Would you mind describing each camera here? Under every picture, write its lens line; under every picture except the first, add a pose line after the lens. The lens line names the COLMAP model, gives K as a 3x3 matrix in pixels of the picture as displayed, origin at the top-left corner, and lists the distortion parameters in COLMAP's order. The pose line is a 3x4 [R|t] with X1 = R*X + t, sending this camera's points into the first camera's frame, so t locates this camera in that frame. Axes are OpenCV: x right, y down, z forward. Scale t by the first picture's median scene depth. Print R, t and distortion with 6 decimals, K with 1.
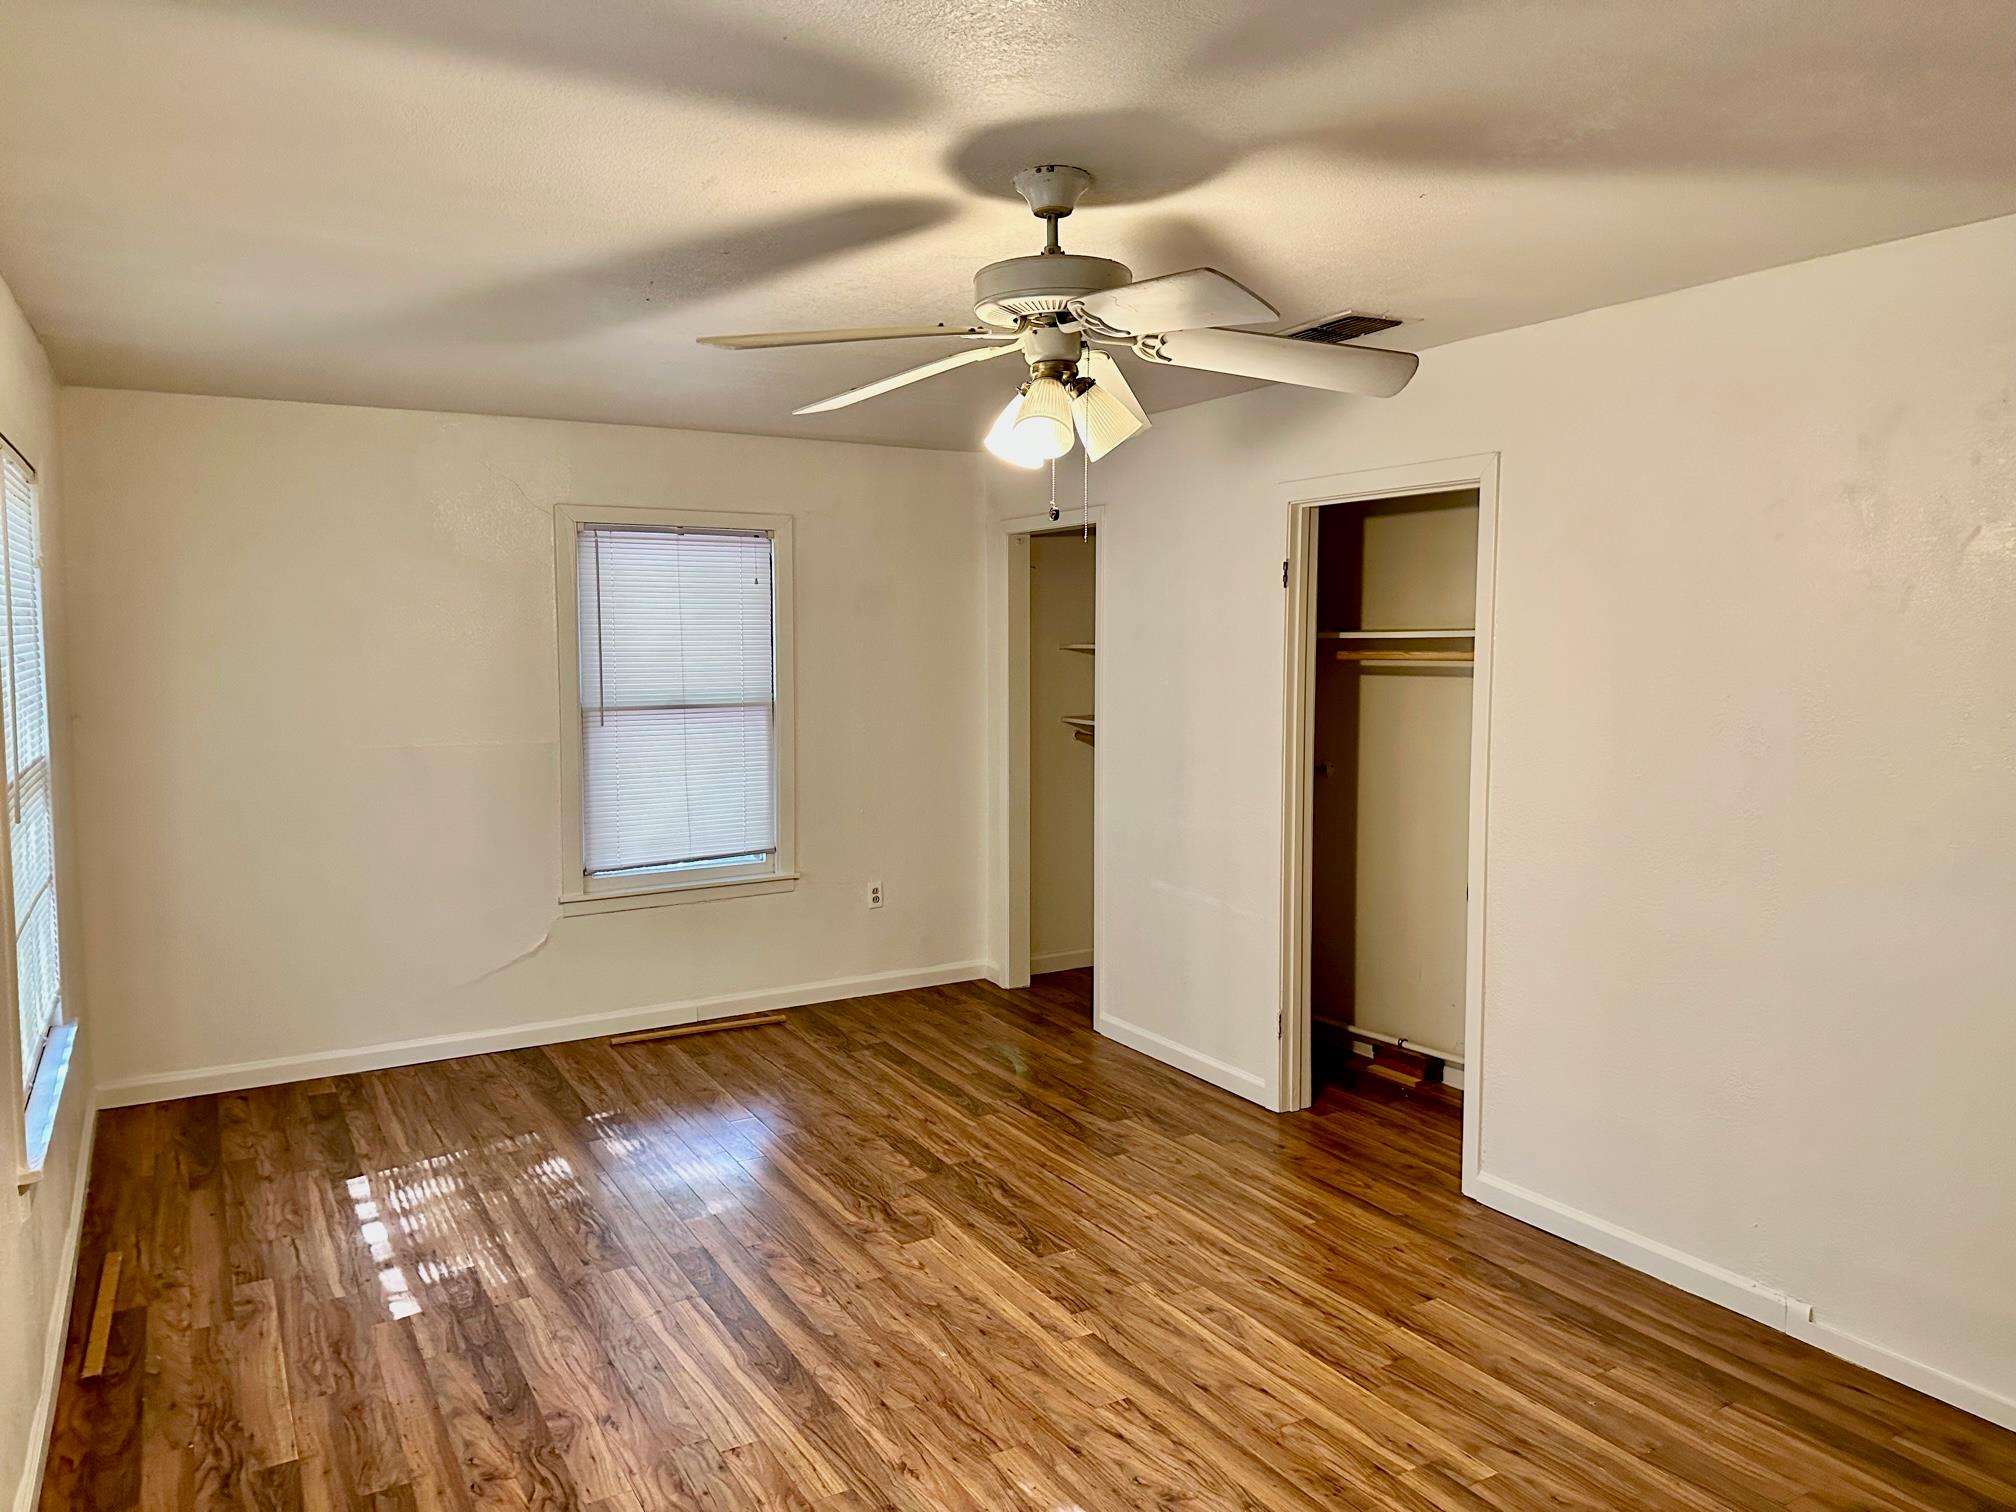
lens RADIAL K [[1413.2, 0, 1010.1], [0, 1413.2, 760.2], [0, 0, 1]] dist [0.050771, -0.060689]
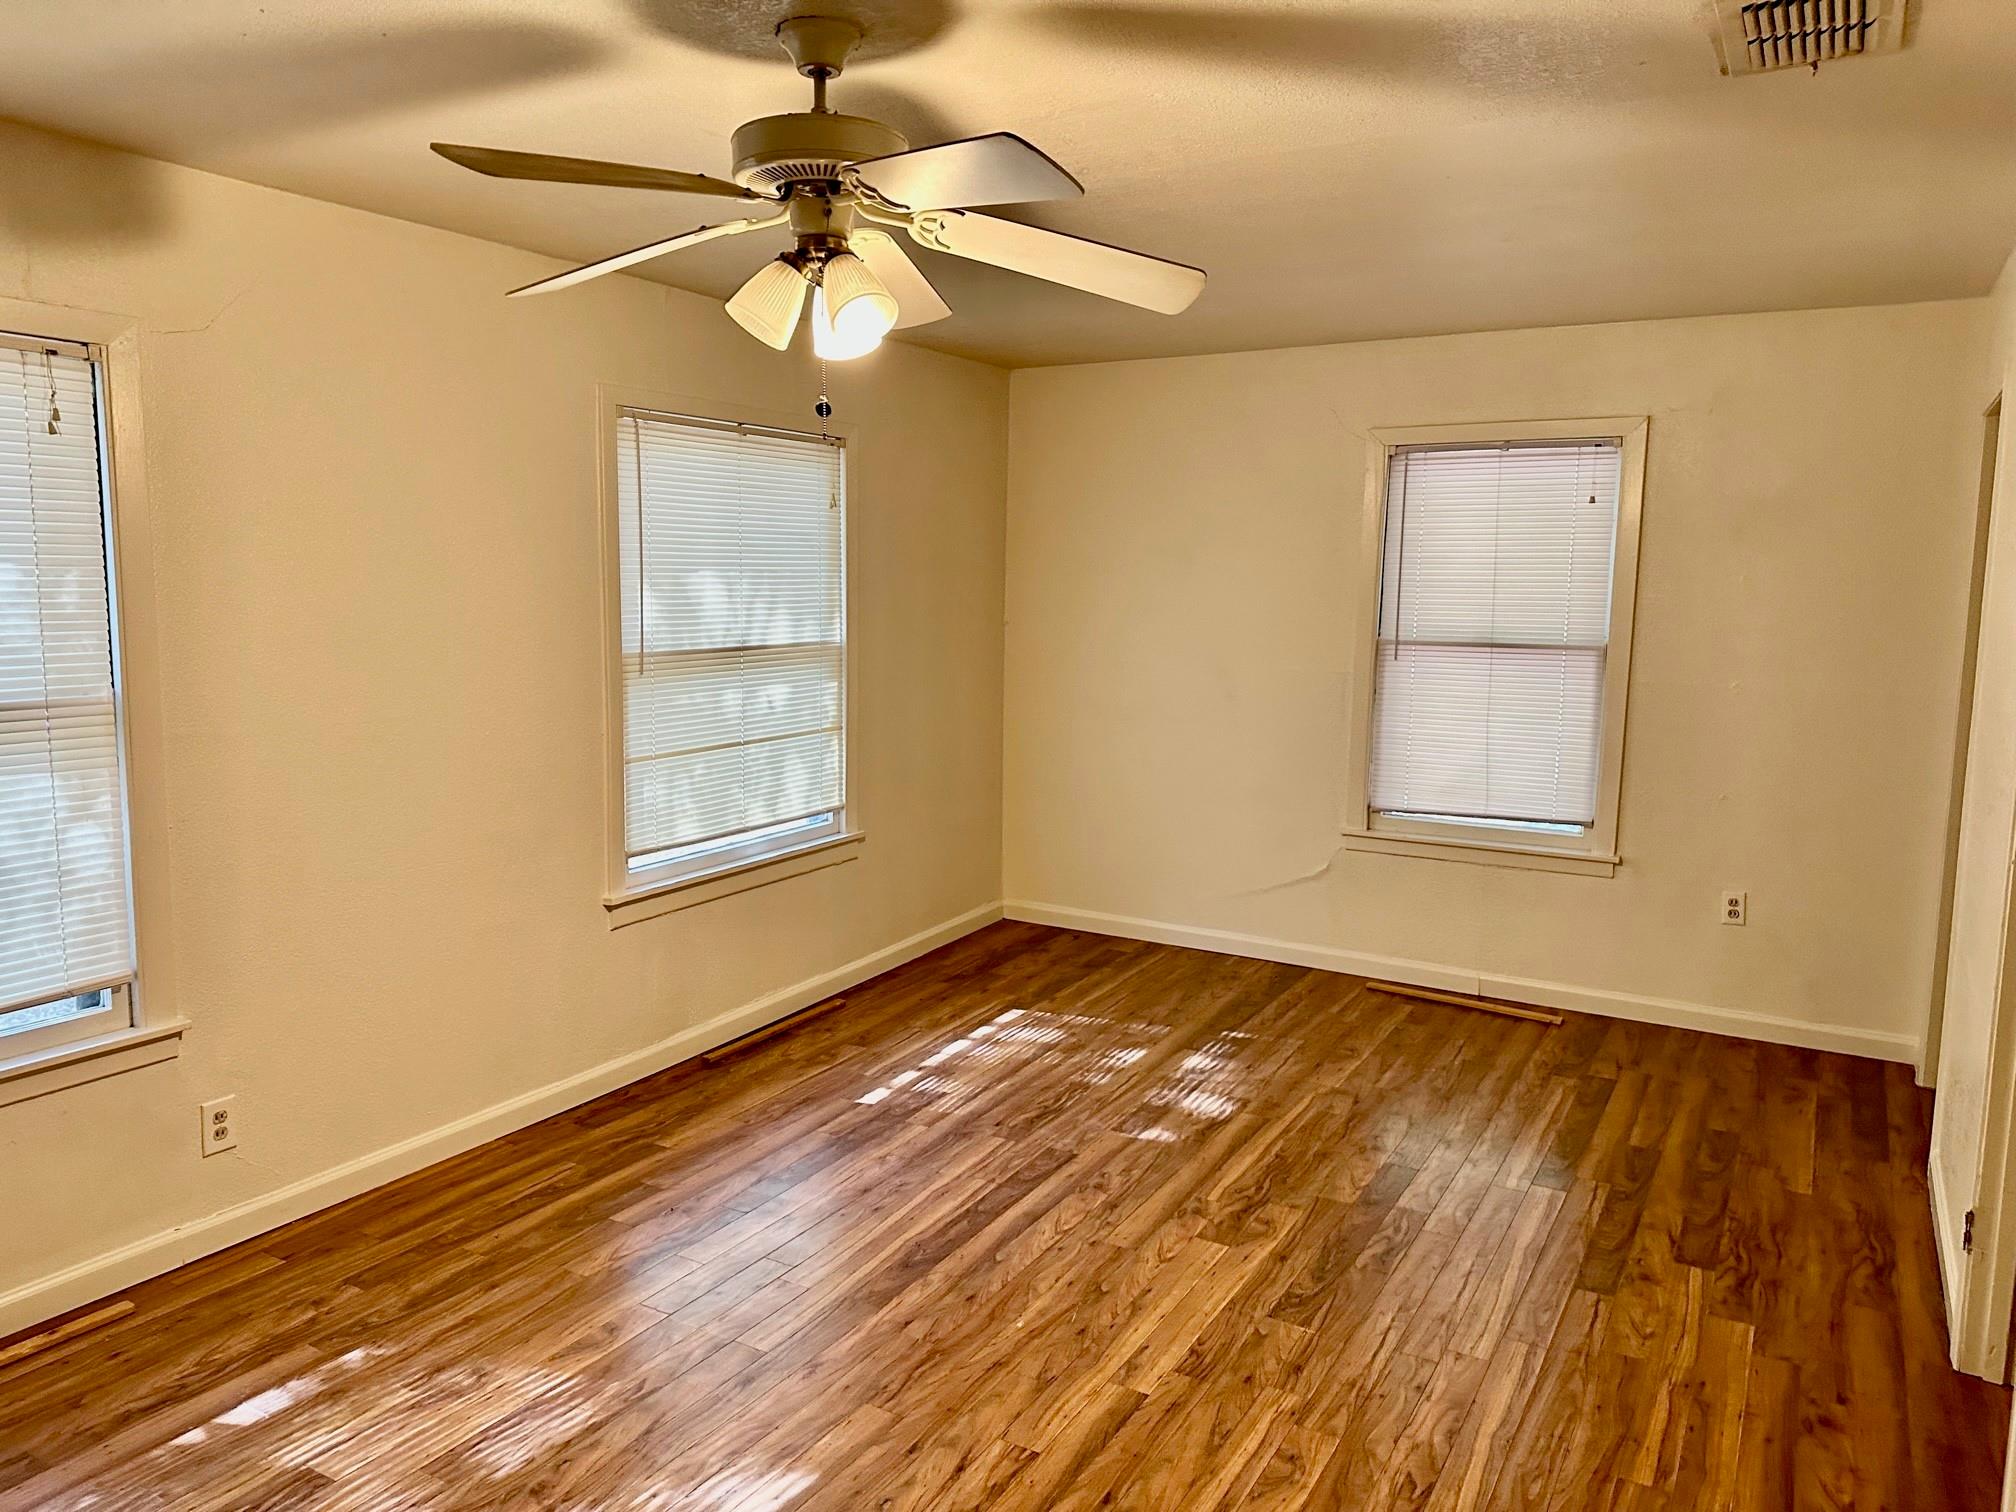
lens RADIAL K [[1413.2, 0, 1014.6], [0, 1413.2, 742.7], [0, 0, 1]] dist [0.050771, -0.060689]
pose [[0.492859, 0.119008, -0.861932, 0.584450], [-0.096823, 0.991951, 0.081596, -0.029994], [0.864705, 0.043240, 0.500415, 0.422679]]
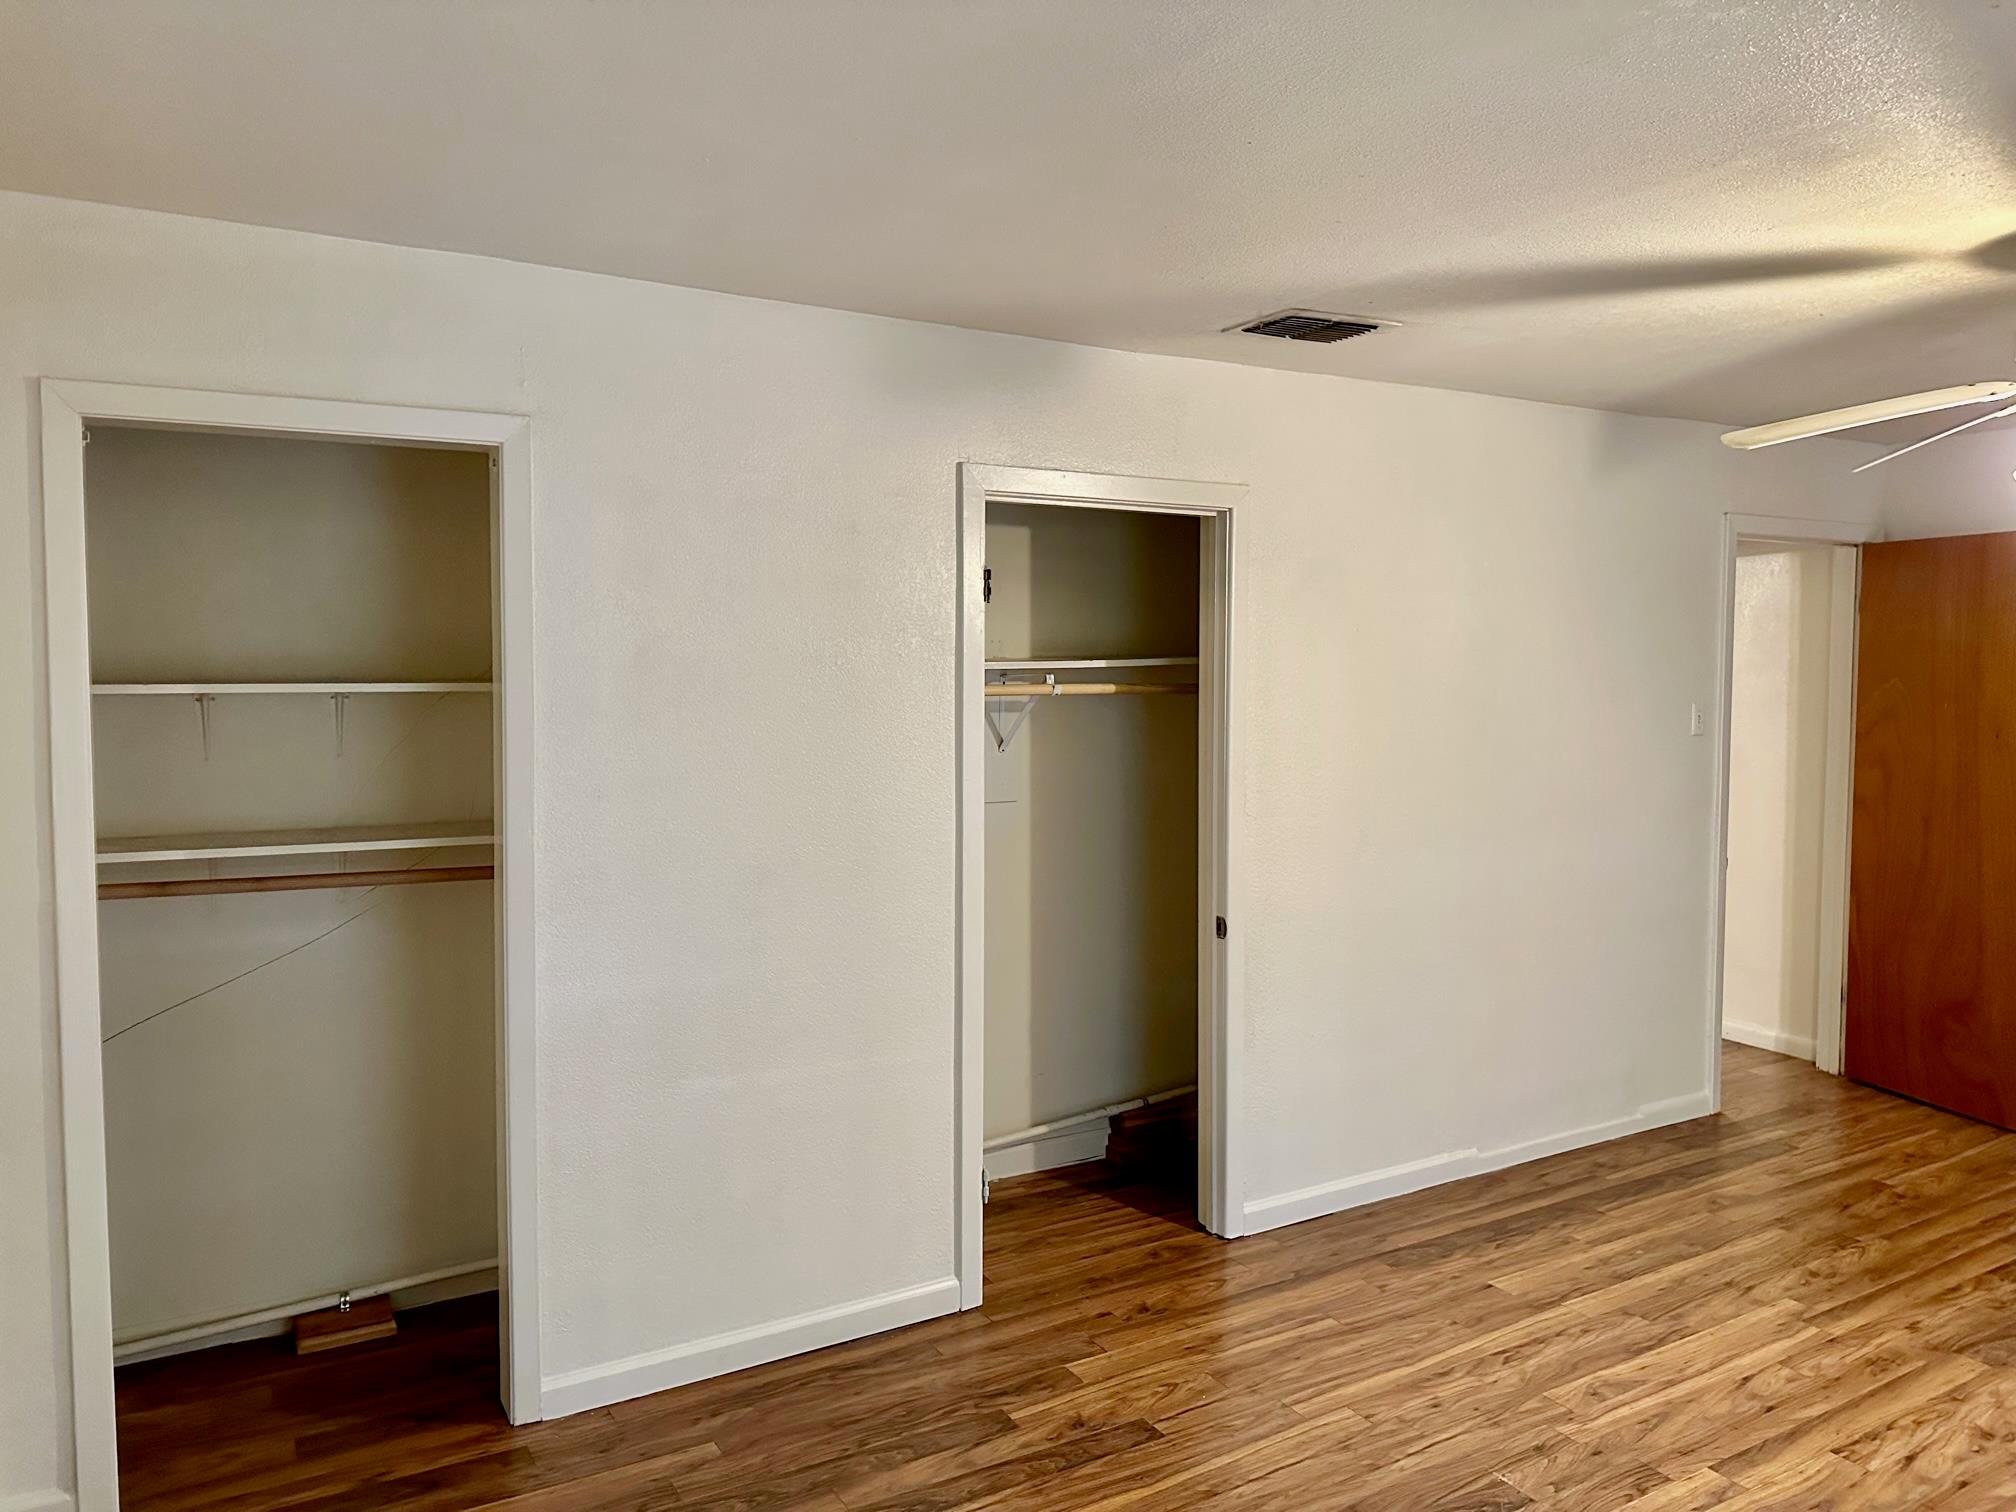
lens RADIAL K [[1413.2, 0, 1040.2], [0, 1413.2, 722.1], [0, 0, 1]] dist [0.050771, -0.060689]
pose [[-0.008221, -0.034235, 0.999380, -0.659946], [0.094462, 0.994918, 0.034859, -0.094217], [-0.995495, 0.094690, -0.004945, 1.151121]]
